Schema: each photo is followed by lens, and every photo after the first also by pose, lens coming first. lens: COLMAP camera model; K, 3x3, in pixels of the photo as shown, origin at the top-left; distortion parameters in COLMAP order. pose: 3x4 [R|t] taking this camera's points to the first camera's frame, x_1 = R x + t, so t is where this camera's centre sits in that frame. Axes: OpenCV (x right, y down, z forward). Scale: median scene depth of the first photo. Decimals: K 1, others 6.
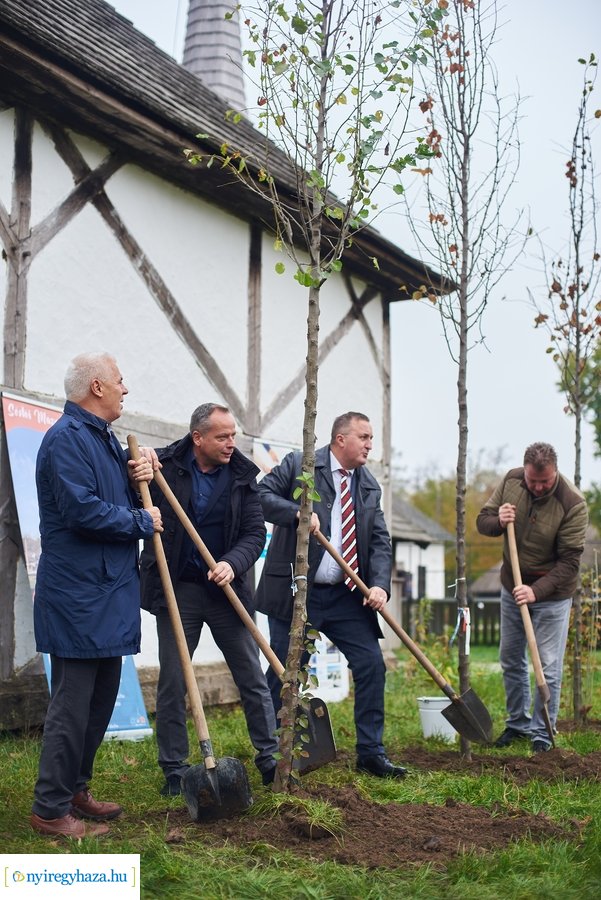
lens RADIAL K [[1308.9, 0, 297.7], [0, 1308.9, 445.1], [0, 0, 1]] dist [-0.115920, 0.000000]
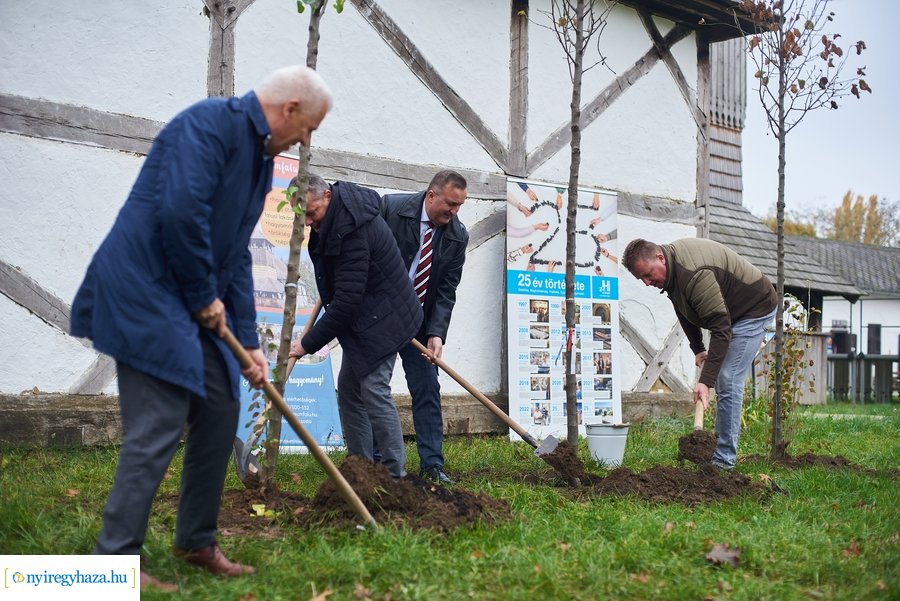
lens RADIAL K [[1308.9, 0, 449.6], [0, 1308.9, 301.5], [0, 0, 1]] dist [-0.115920, 0.000000]
pose [[0.951973, -0.002480, -0.306172, 0.226284], [0.023048, 0.997710, 0.063584, 0.024269], [0.305313, -0.067587, 0.949851, 0.007644]]
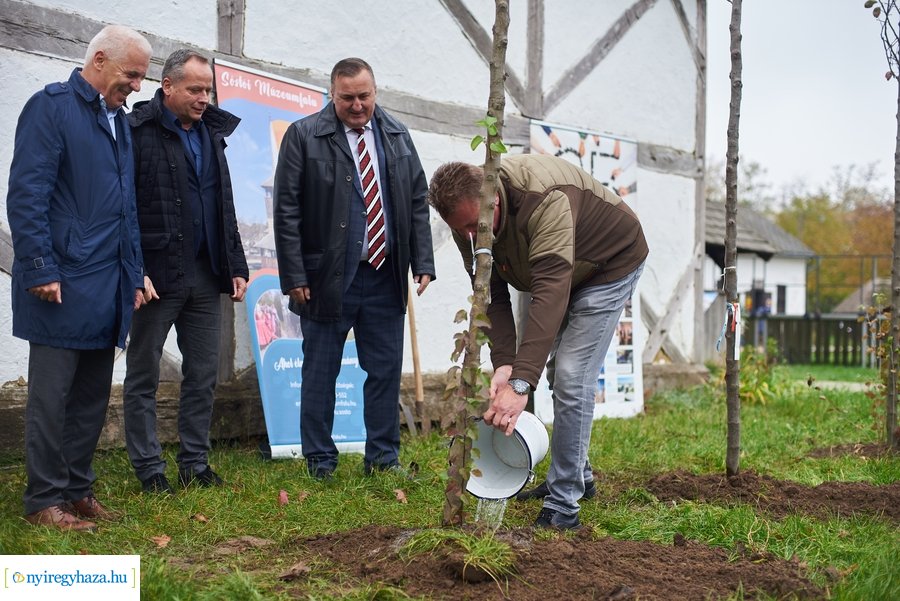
lens RADIAL K [[1308.9, 0, 450.0], [0, 1308.9, 302.7], [0, 0, 1]] dist [-0.115920, 0.000000]
pose [[0.986517, 0.009173, -0.163401, 0.055097], [0.007892, 0.994600, 0.103482, 0.024980], [0.163468, -0.103376, 0.981117, 0.109876]]
